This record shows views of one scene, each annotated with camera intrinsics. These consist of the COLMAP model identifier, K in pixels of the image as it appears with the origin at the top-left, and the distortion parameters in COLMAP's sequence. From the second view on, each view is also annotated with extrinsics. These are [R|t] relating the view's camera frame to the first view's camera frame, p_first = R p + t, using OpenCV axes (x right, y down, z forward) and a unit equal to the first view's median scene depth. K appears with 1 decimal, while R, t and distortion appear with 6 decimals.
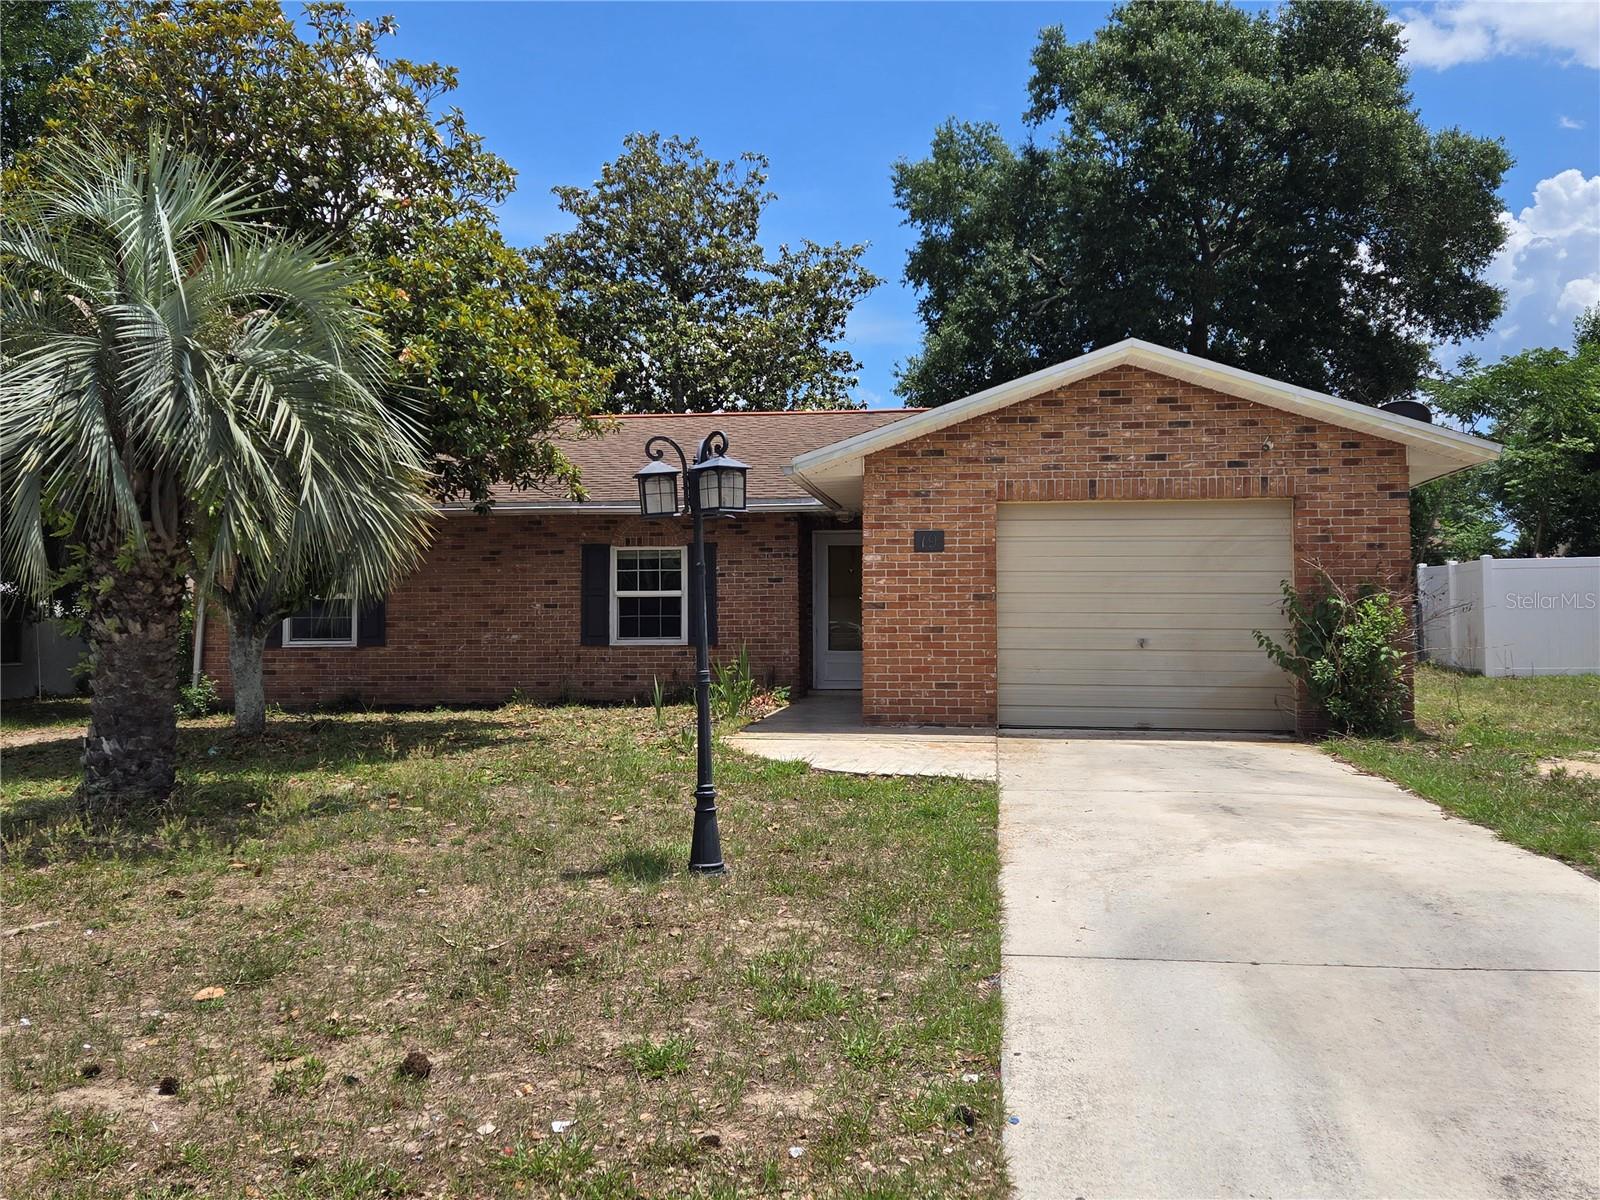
lens RADIAL K [[1309.4, 0, 806.3], [0, 1309.4, 598.5], [0, 0, 1]] dist [0.058463, -0.015377]
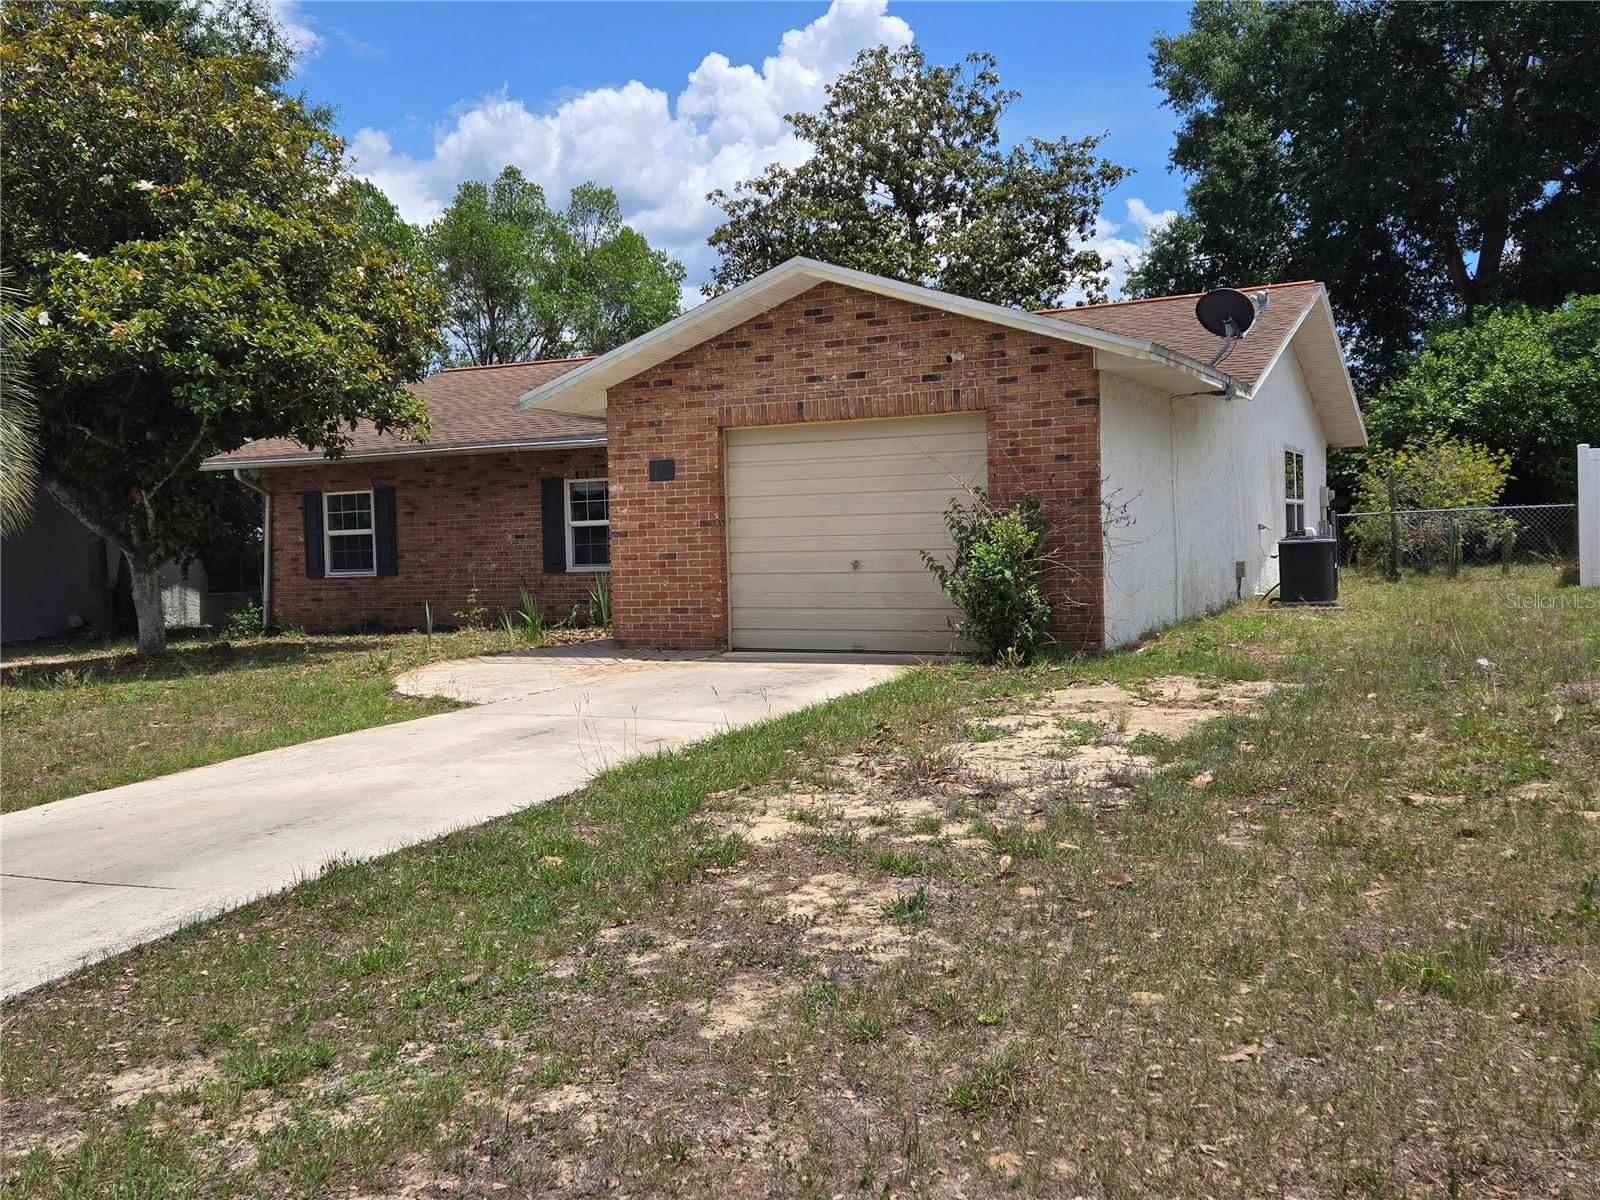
lens RADIAL K [[1309.4, 0, 805.0], [0, 1309.4, 590.1], [0, 0, 1]] dist [0.058463, -0.015377]
pose [[0.953693, -0.013461, -0.300482, 0.507622], [0.031086, 0.998060, 0.053952, -0.001924], [0.299172, -0.060794, 0.952260, 0.050401]]
